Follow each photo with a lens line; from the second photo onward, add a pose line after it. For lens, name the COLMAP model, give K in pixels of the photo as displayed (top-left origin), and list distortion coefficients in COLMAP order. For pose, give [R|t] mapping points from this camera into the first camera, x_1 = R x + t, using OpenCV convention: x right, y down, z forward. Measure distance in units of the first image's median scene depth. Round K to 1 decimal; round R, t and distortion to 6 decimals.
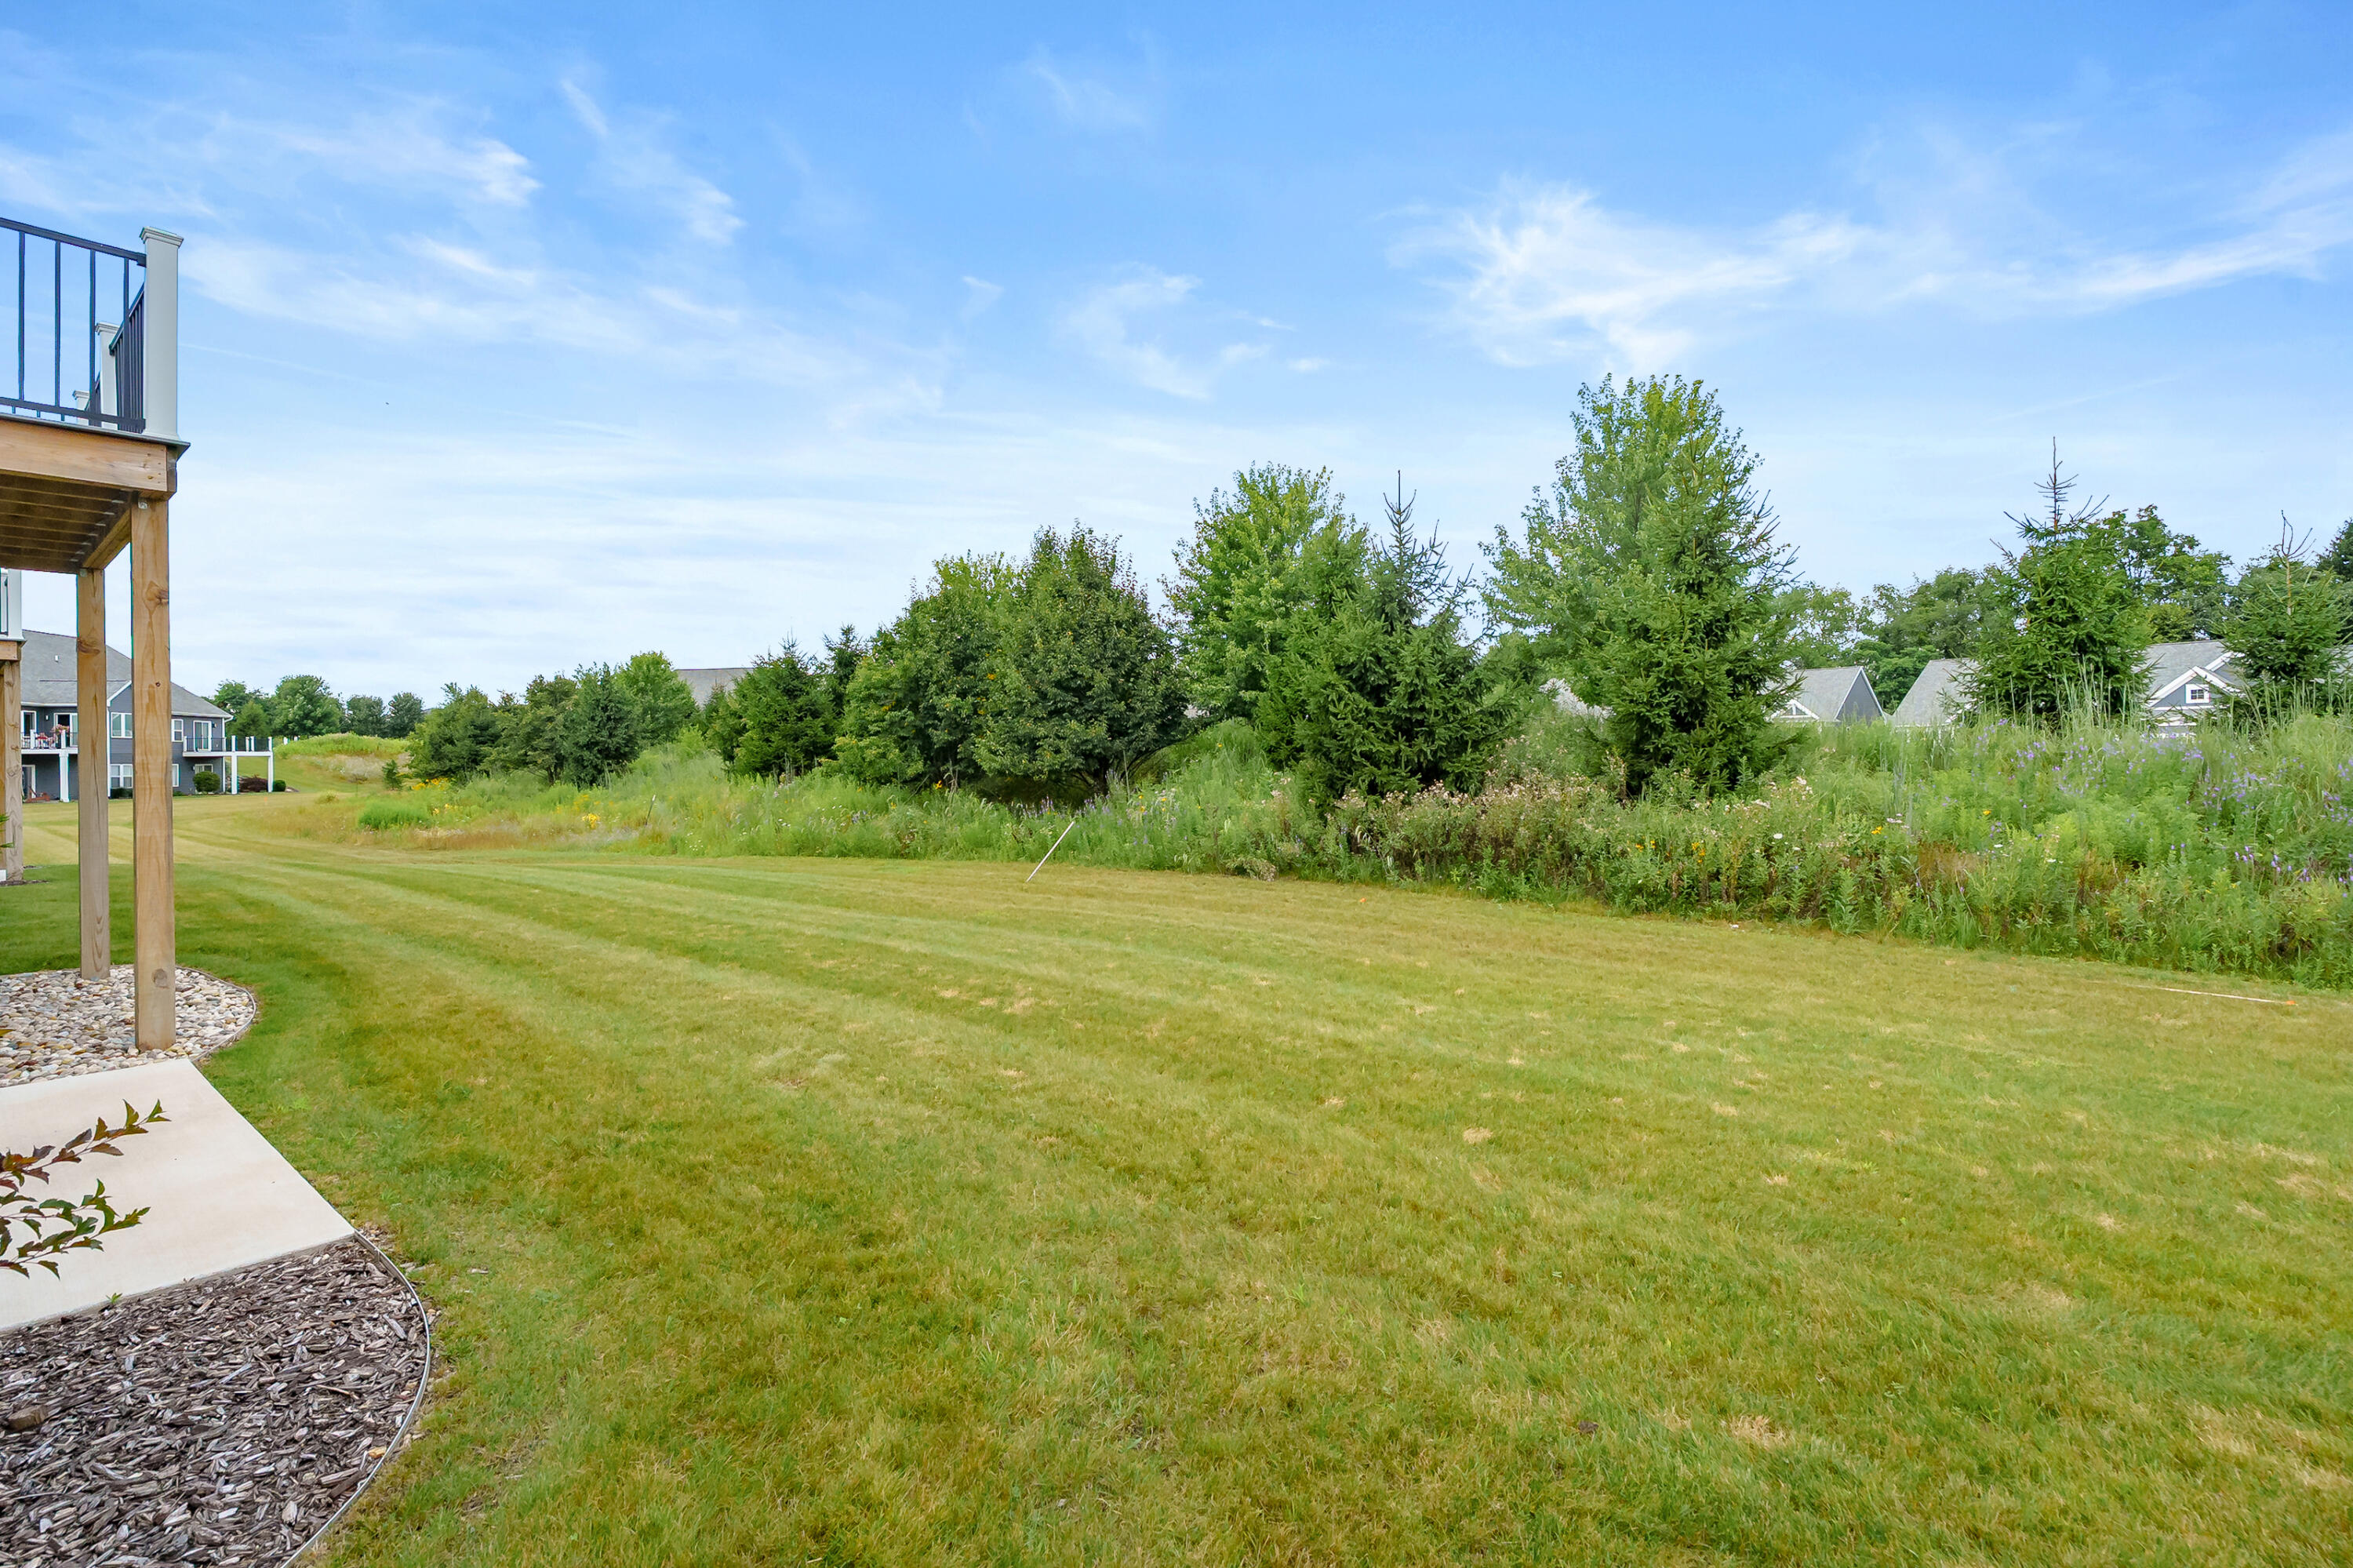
lens RADIAL K [[1064.6, 0, 1173.5], [0, 1064.6, 765.9], [0, 0, 1]] dist [-0.006758, 0.001685]
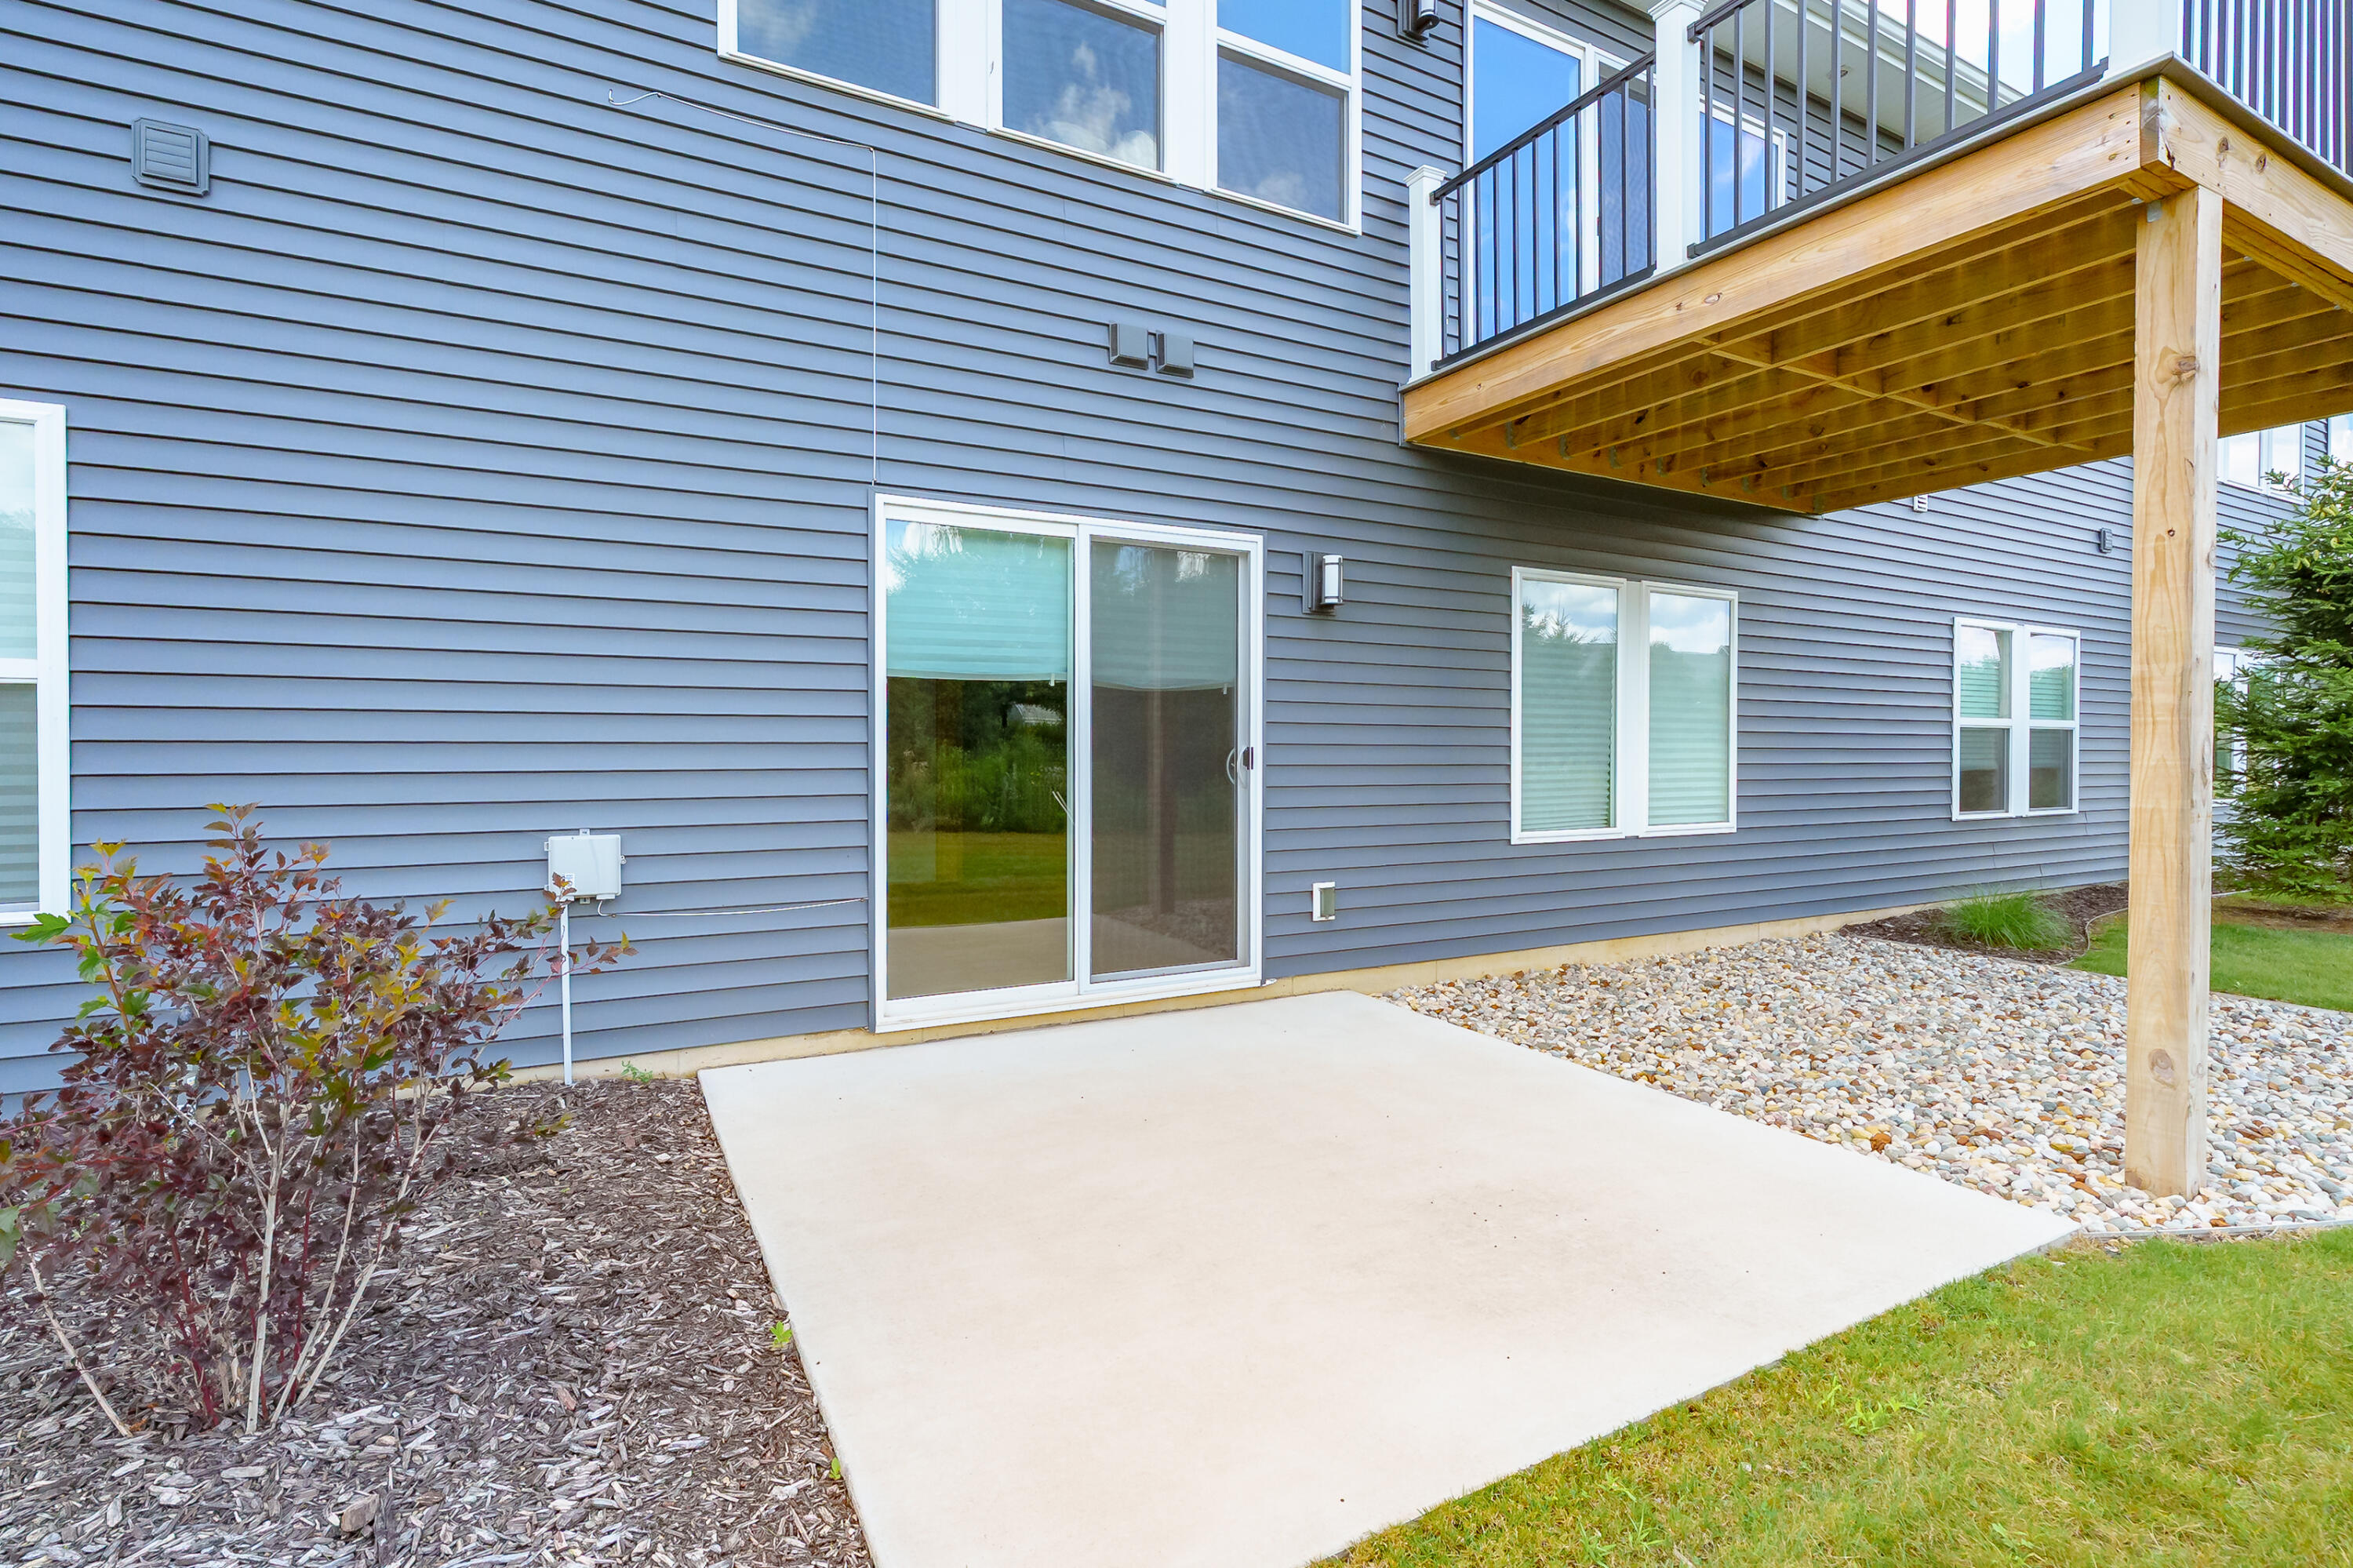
lens RADIAL K [[1064.6, 0, 1171.7], [0, 1064.6, 767.6], [0, 0, 1]] dist [-0.006758, 0.001685]
pose [[-0.369362, 0.019275, -0.929086, -0.258074], [-0.000017, 0.999785, 0.020748, 0.033008], [0.929286, 0.007679, -0.369282, 0.725578]]
